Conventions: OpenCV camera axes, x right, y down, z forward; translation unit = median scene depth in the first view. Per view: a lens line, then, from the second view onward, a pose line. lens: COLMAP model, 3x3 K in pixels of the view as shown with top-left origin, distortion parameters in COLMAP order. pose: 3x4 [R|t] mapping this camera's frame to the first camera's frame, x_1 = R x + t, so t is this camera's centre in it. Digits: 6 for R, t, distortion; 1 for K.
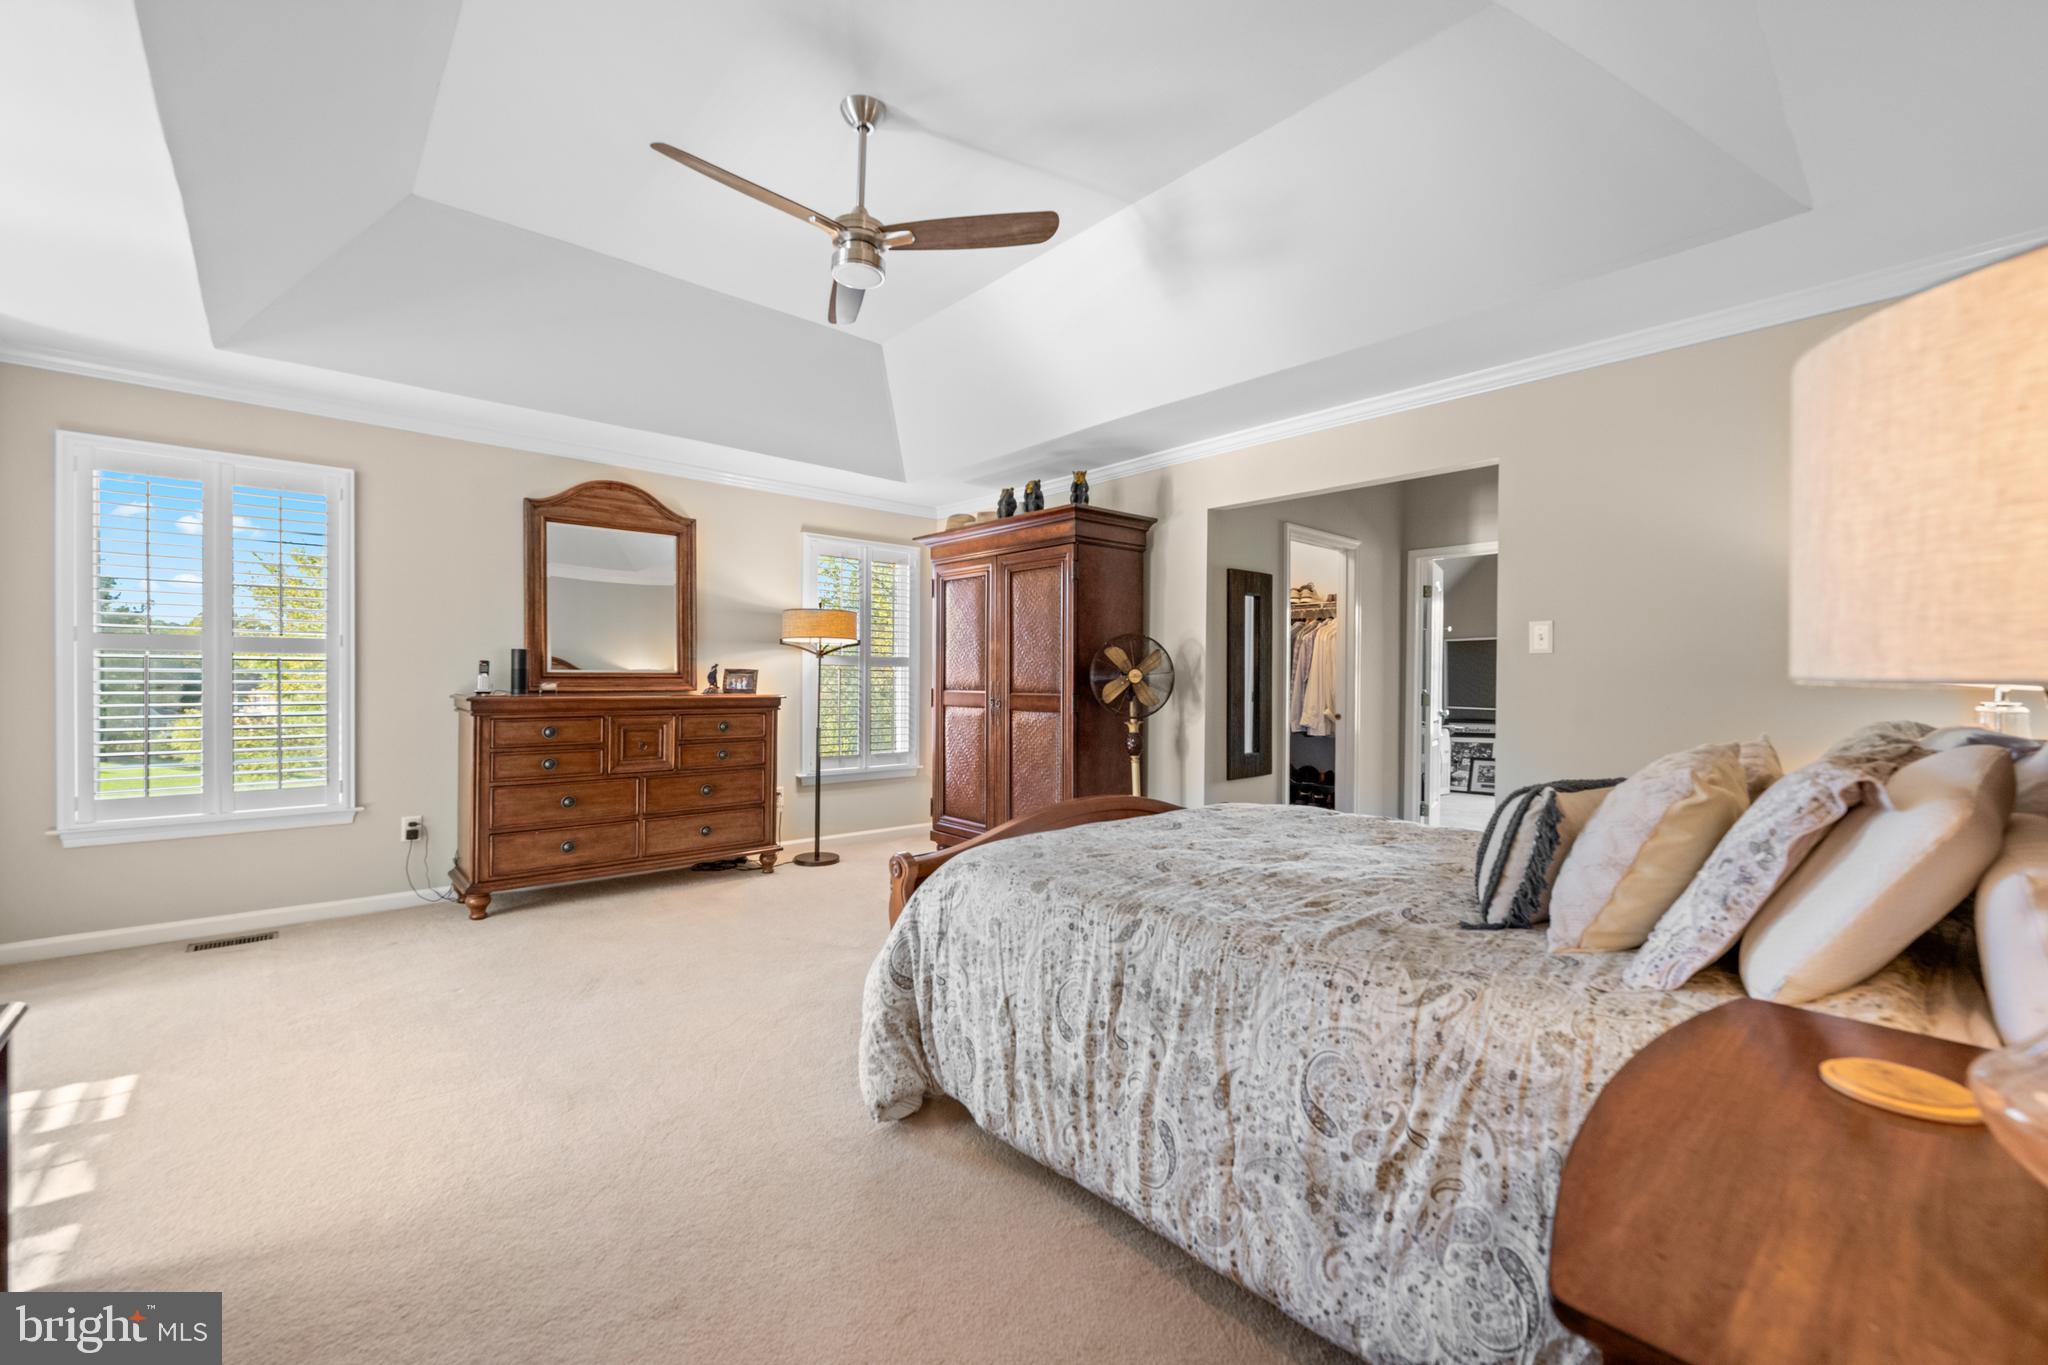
lens RADIAL K [[816.4, 0, 1020.0], [0, 816.4, 682.3], [0, 0, 1]] dist [0.001820, -0.000064]
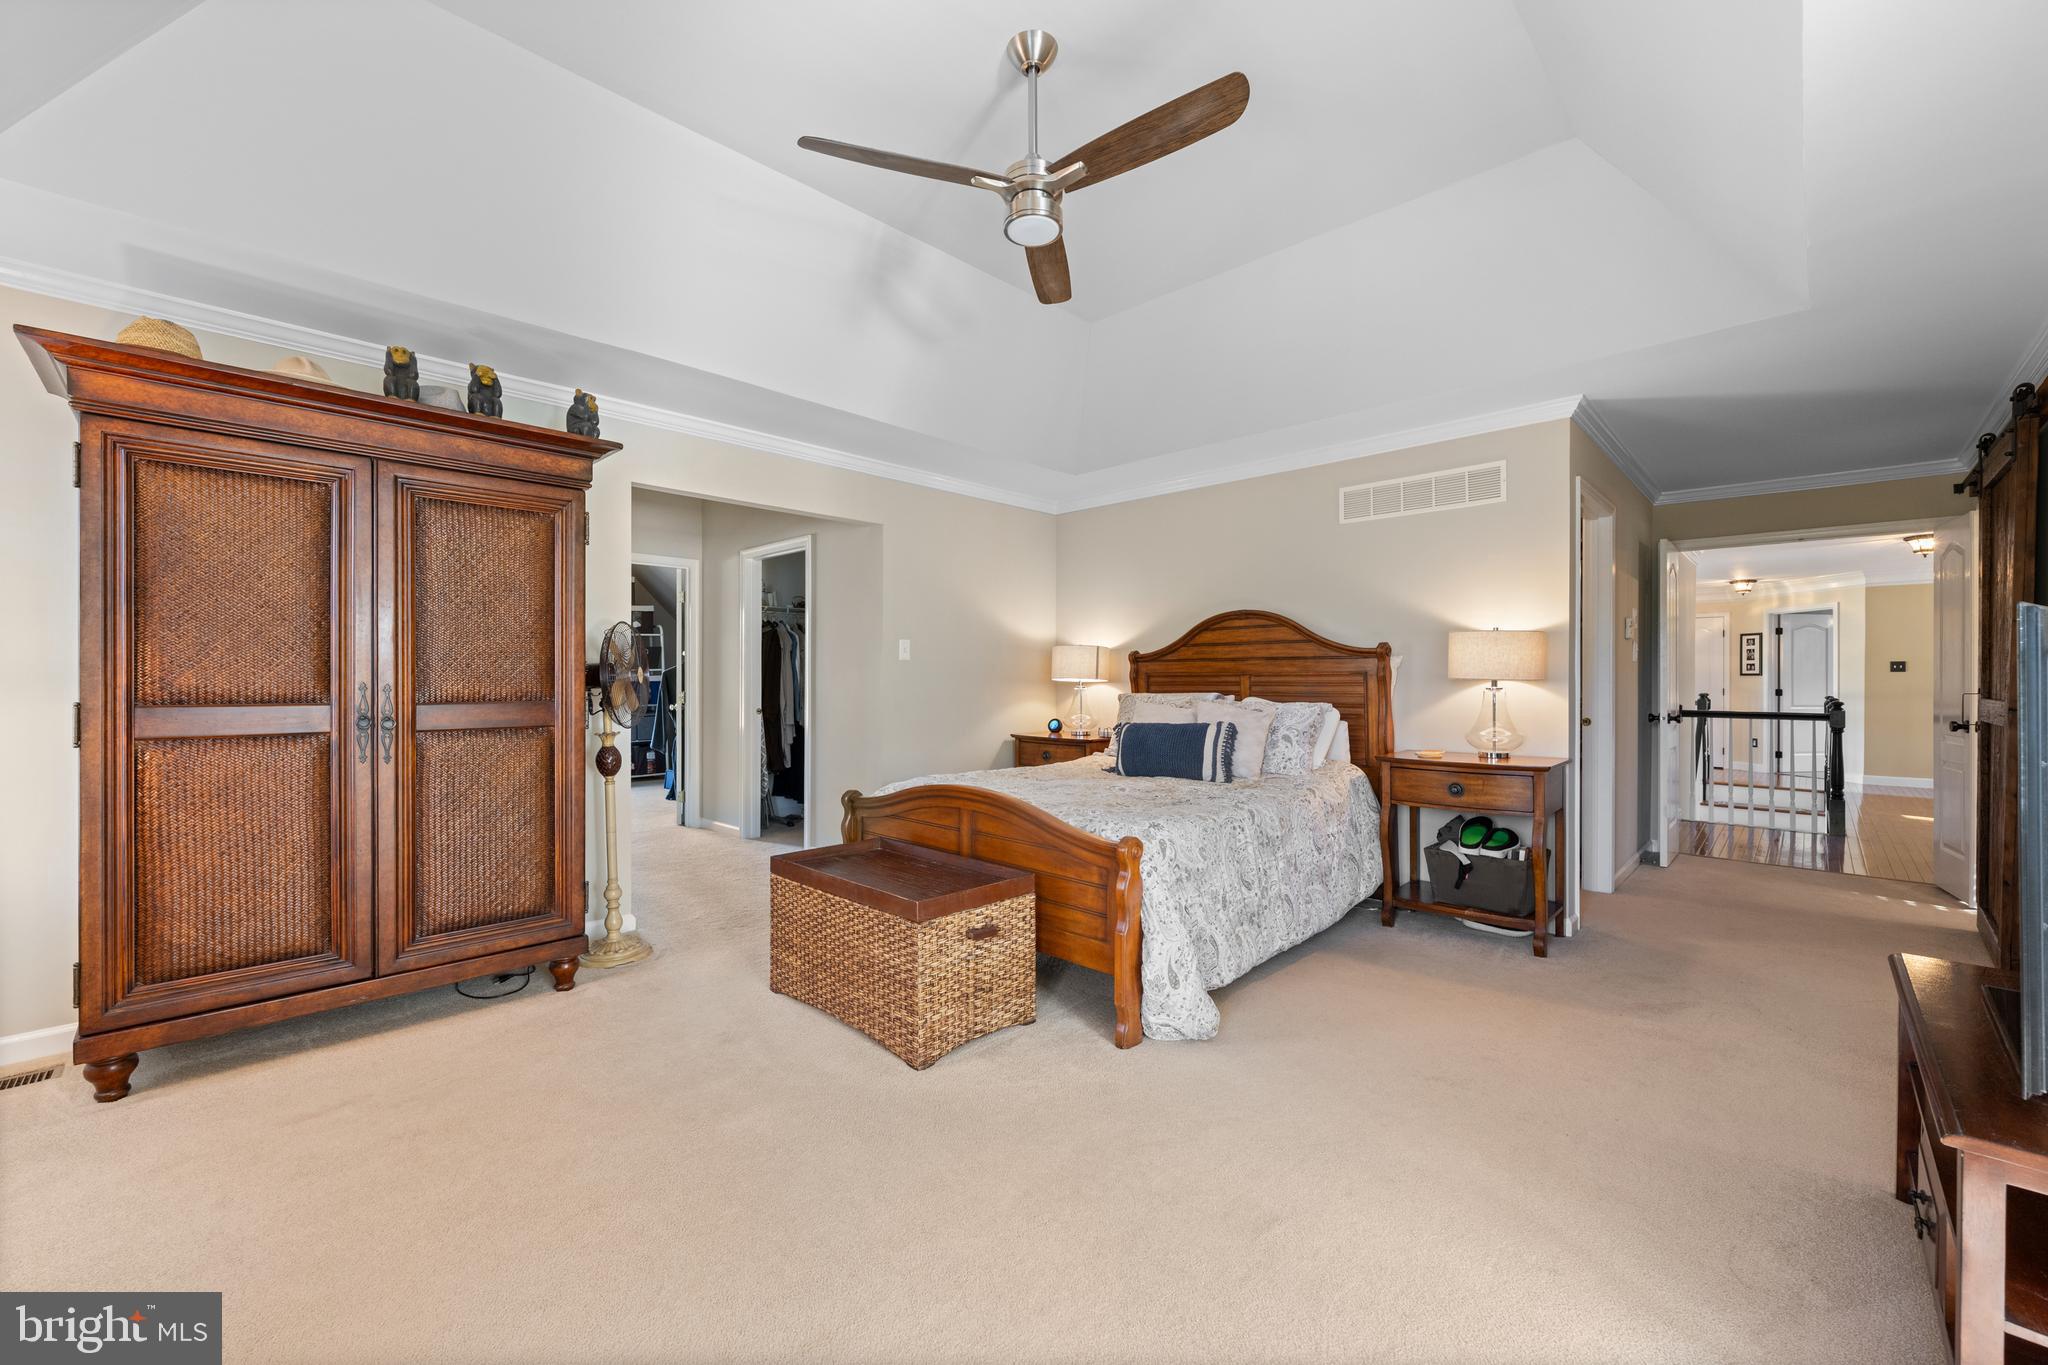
lens RADIAL K [[816.4, 0, 1015.1], [0, 816.4, 679.8], [0, 0, 1]] dist [0.001820, -0.000064]
pose [[-0.048088, -0.004943, 0.998831, -0.666690], [0.004895, 0.999975, 0.005184, -0.004799], [-0.998831, 0.005139, -0.048063, 0.646720]]
